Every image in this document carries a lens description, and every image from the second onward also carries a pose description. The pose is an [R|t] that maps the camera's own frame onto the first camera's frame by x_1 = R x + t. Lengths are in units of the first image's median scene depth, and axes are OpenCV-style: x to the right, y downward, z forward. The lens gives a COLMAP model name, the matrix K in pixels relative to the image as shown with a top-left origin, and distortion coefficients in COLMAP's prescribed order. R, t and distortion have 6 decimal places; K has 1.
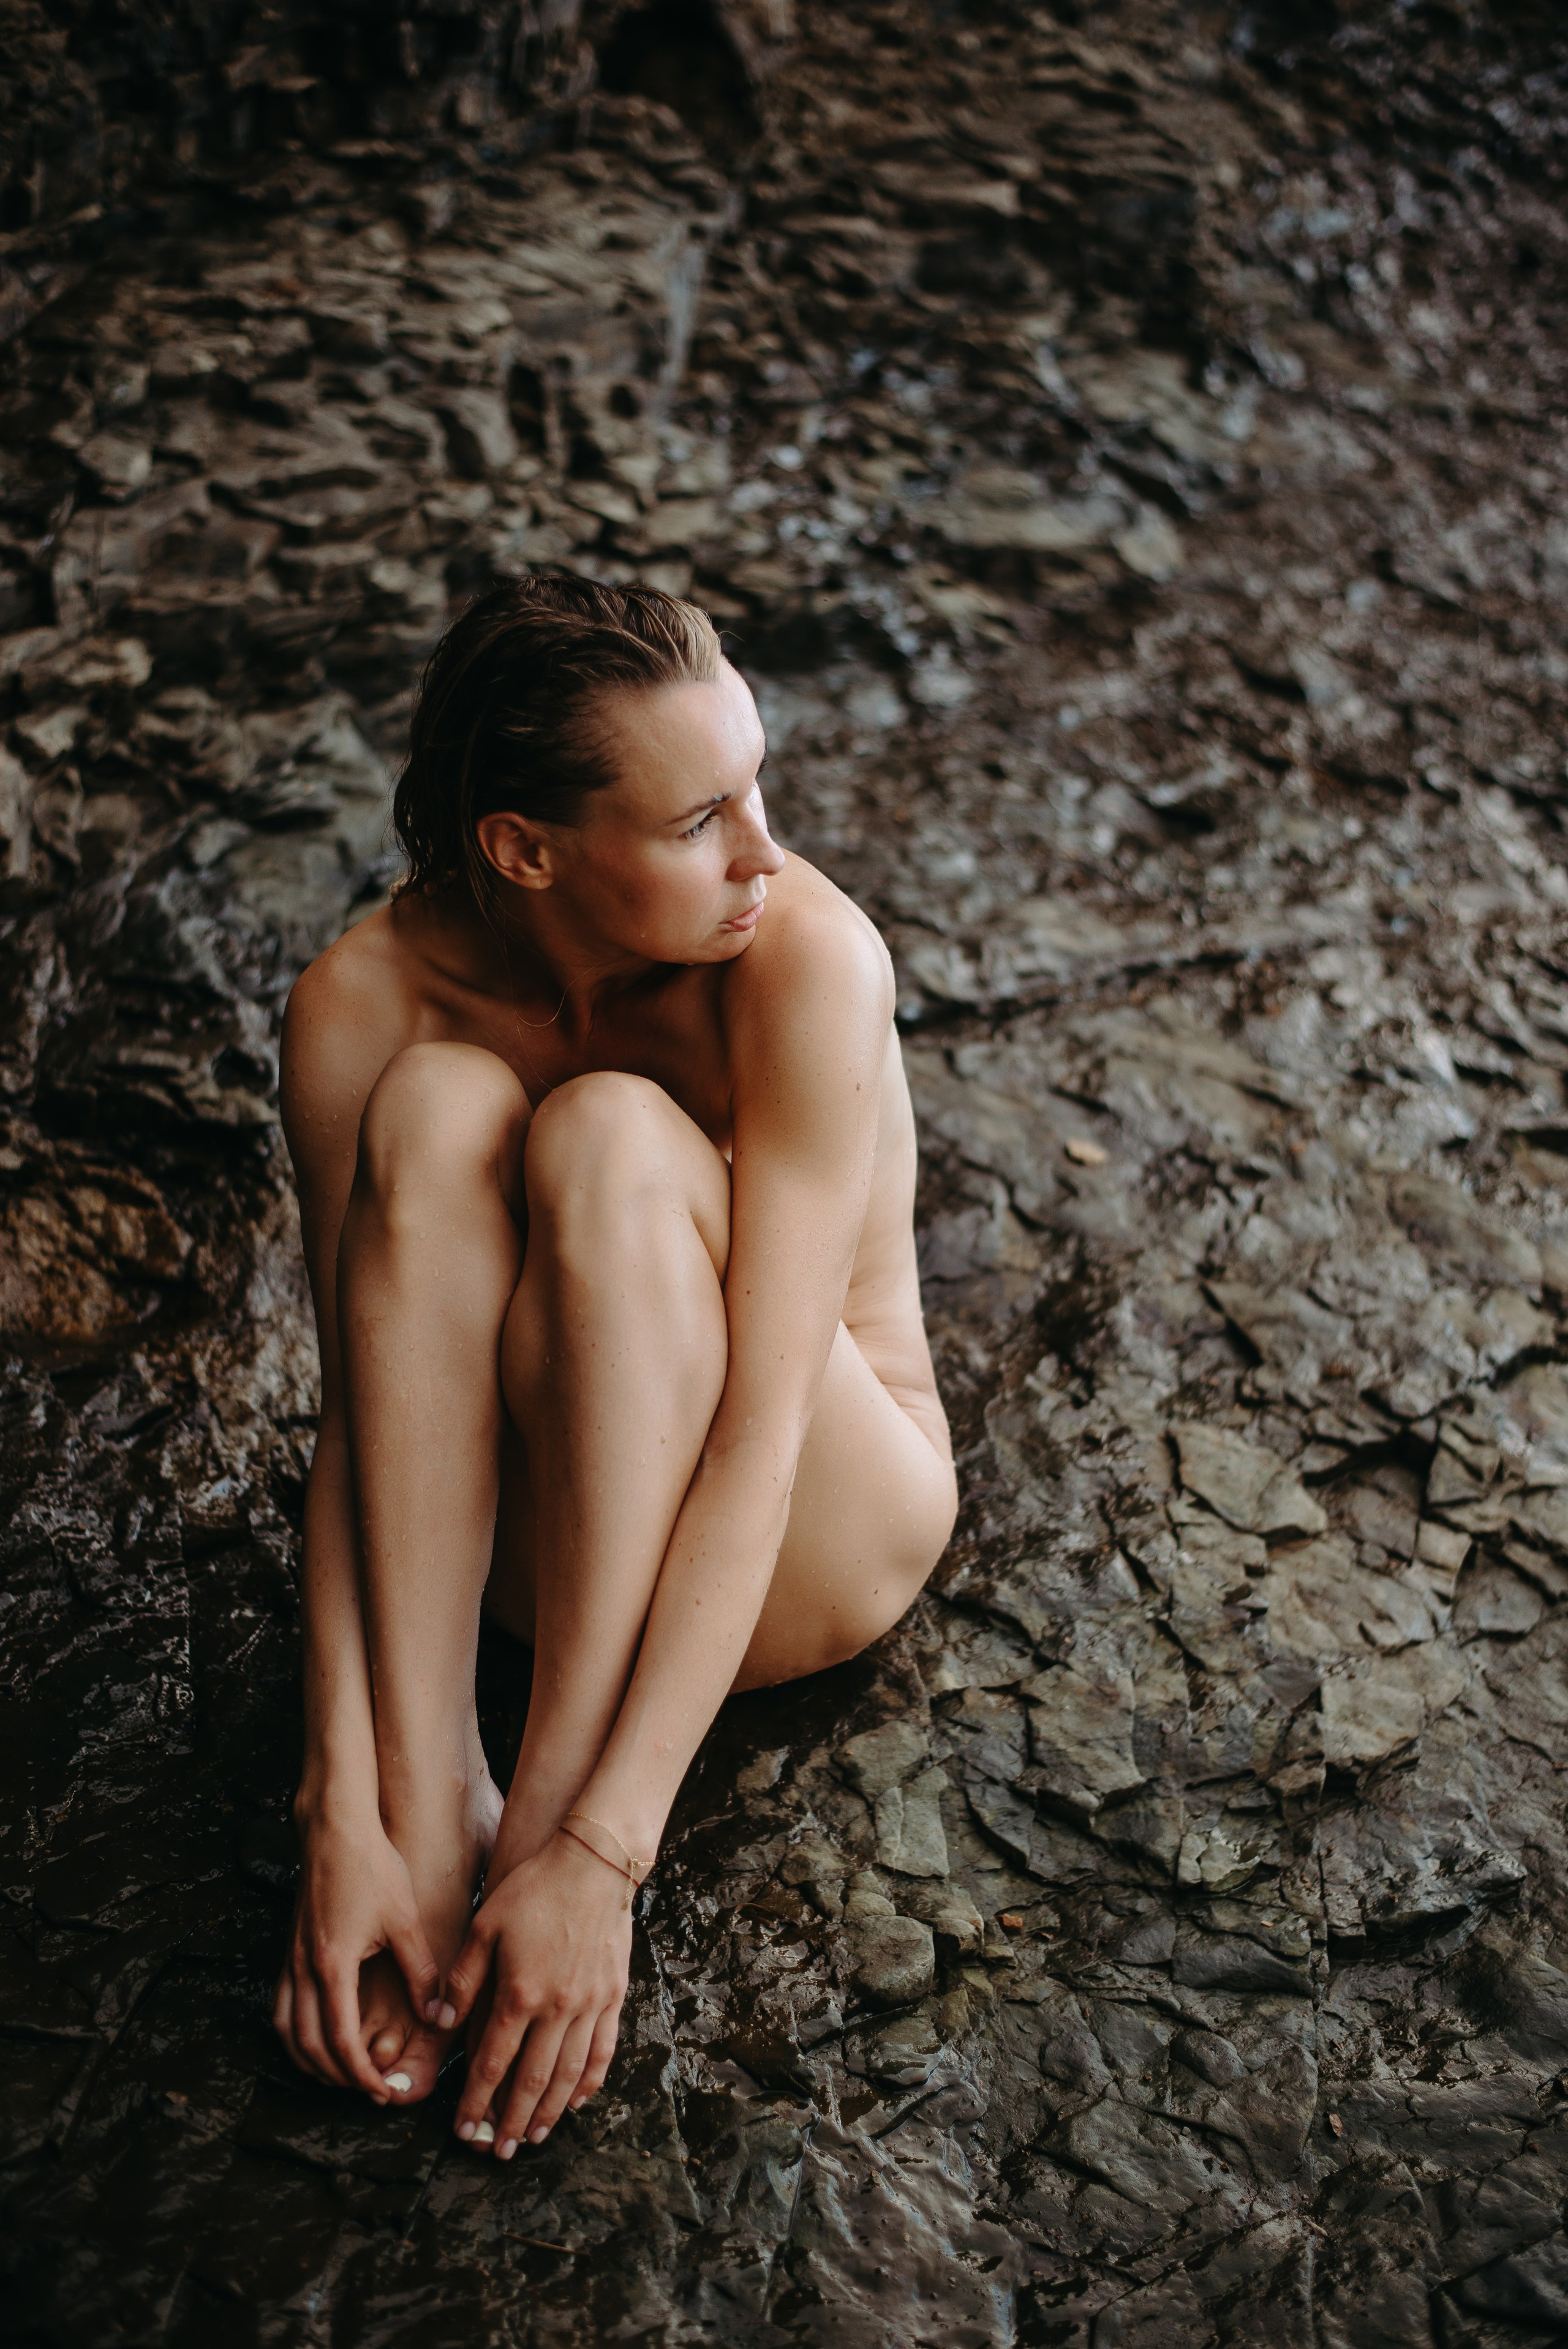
lens RADIAL K [[3468.8, 0, 784.0], [0, 3468.8, 1174.5], [0, 0, 1]] dist [-0.117489, 0.072990]
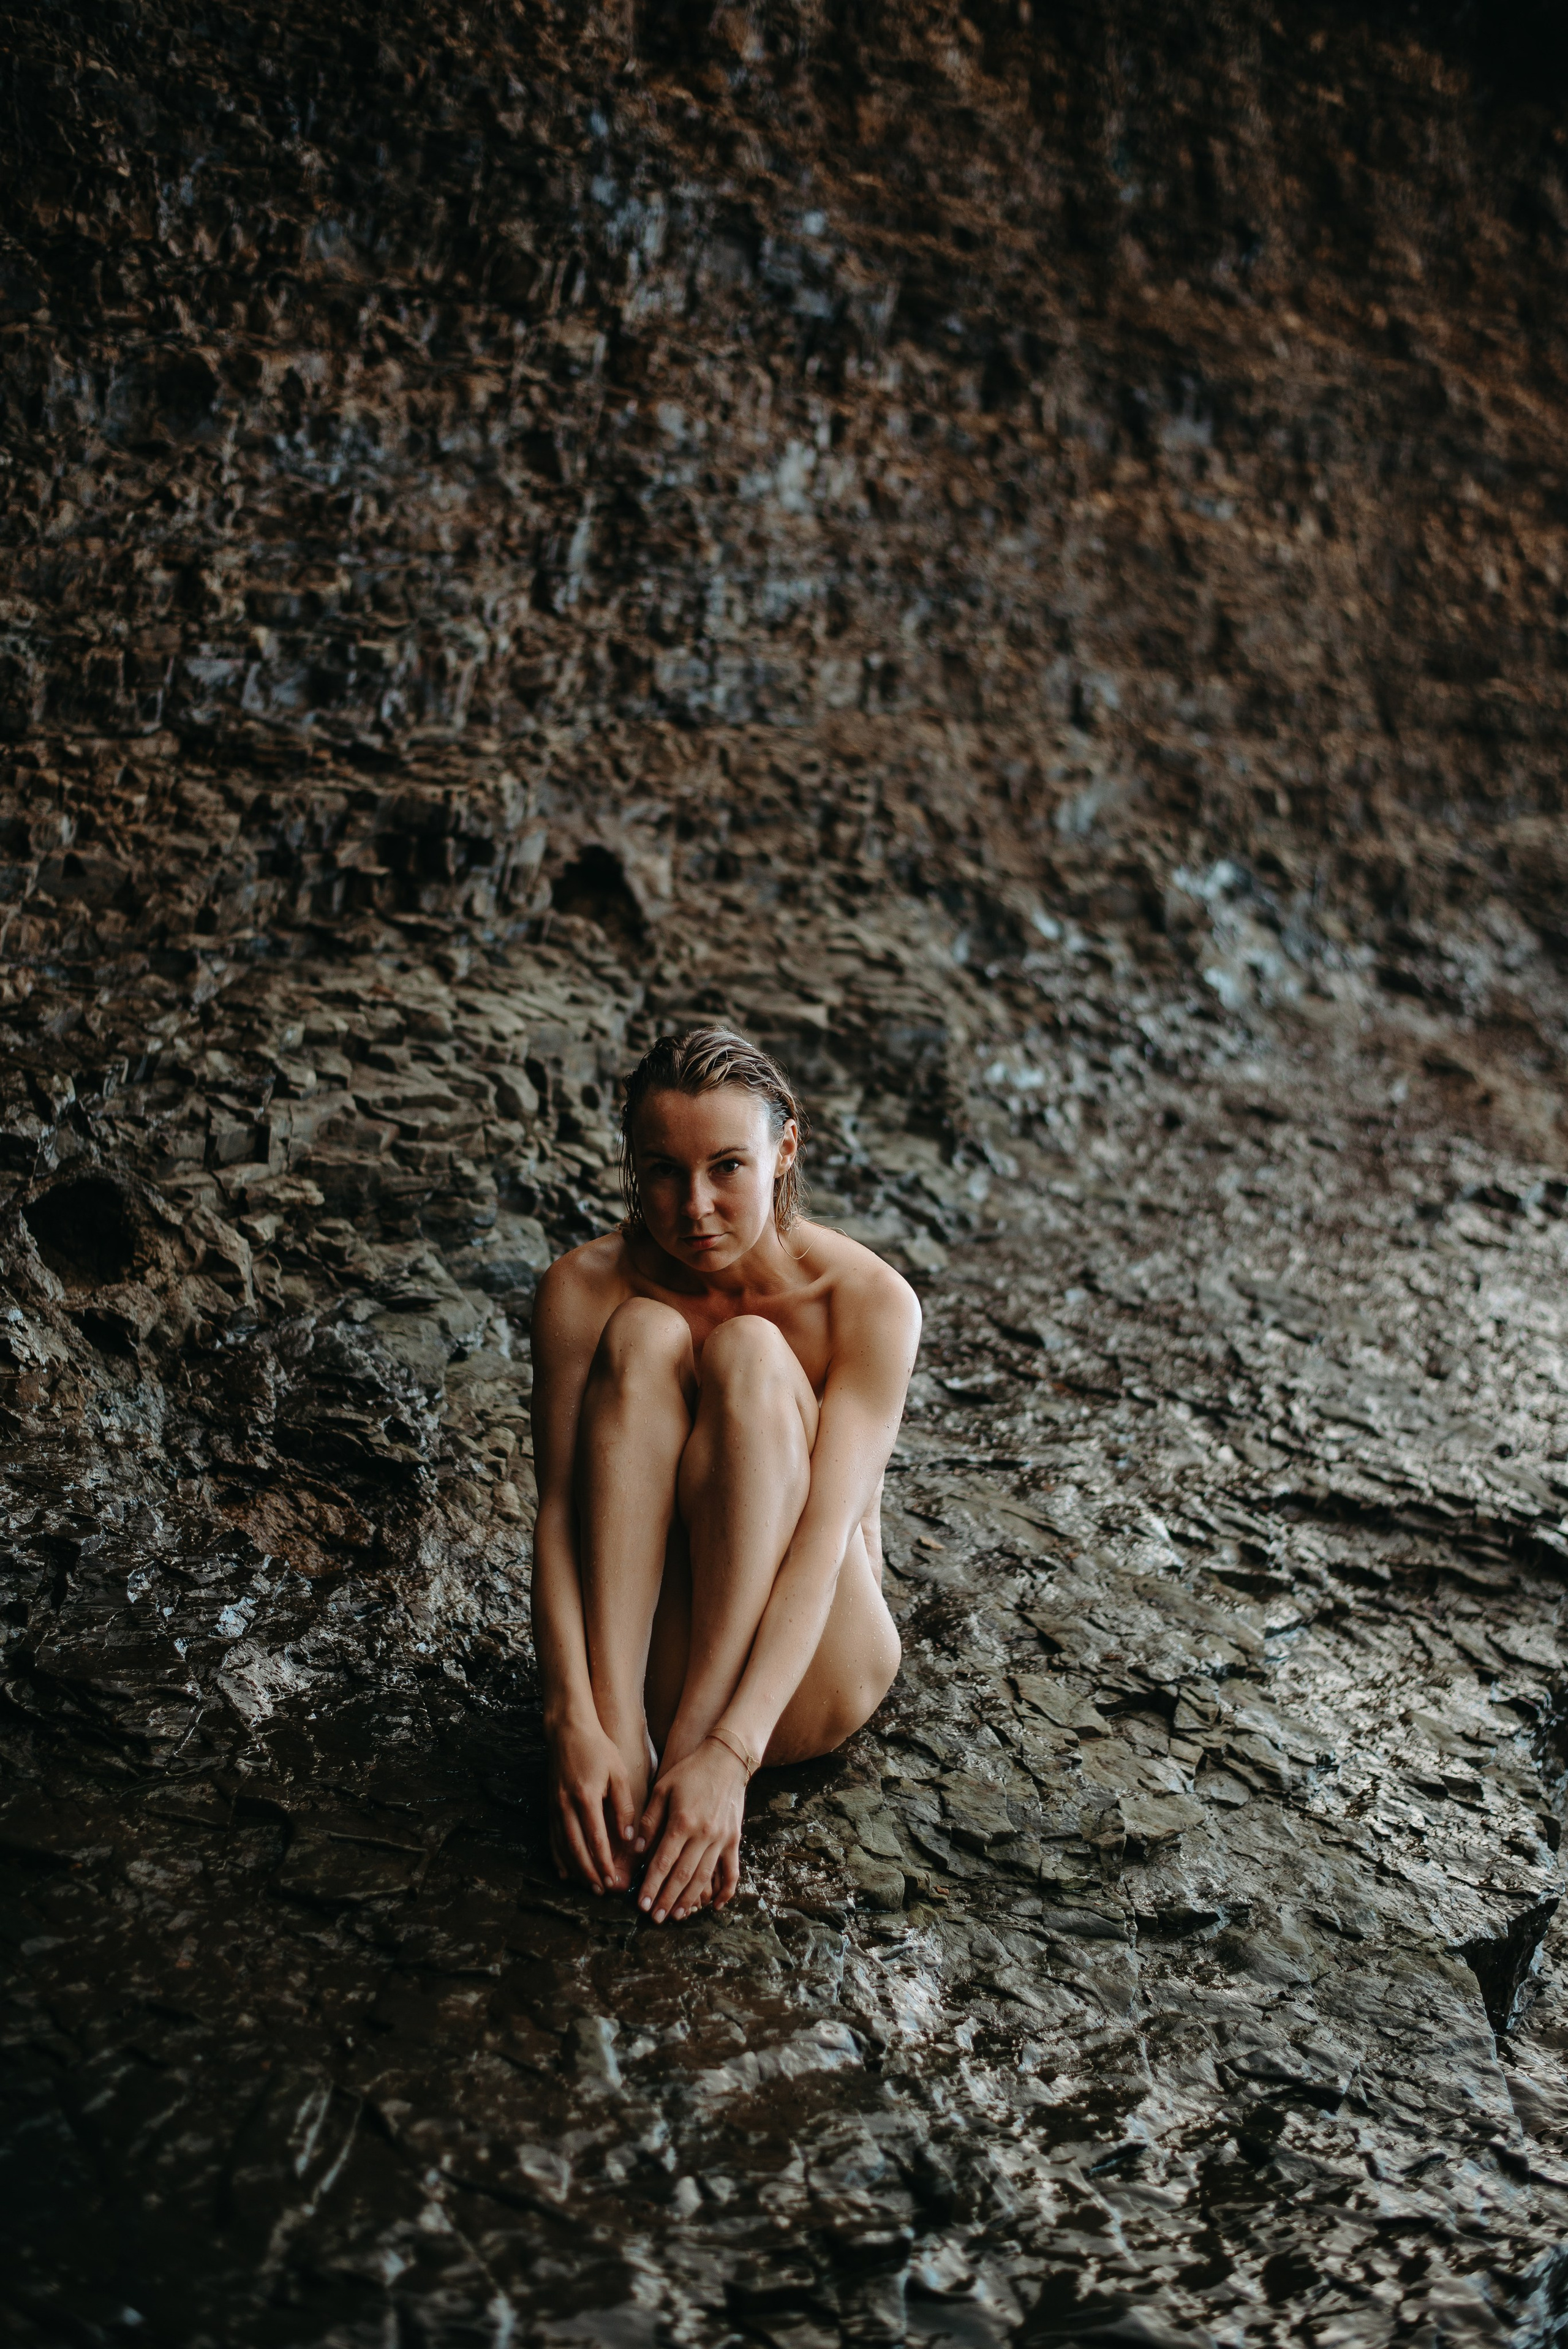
lens RADIAL K [[3468.8, 0, 784.0], [0, 3468.8, 1174.5], [0, 0, 1]] dist [-0.117489, 0.072990]
pose [[0.991185, 0.061374, 0.117413, -0.158990], [-0.023895, 0.954509, -0.297222, 0.279439], [-0.130313, 0.291796, 0.947562, -0.445038]]
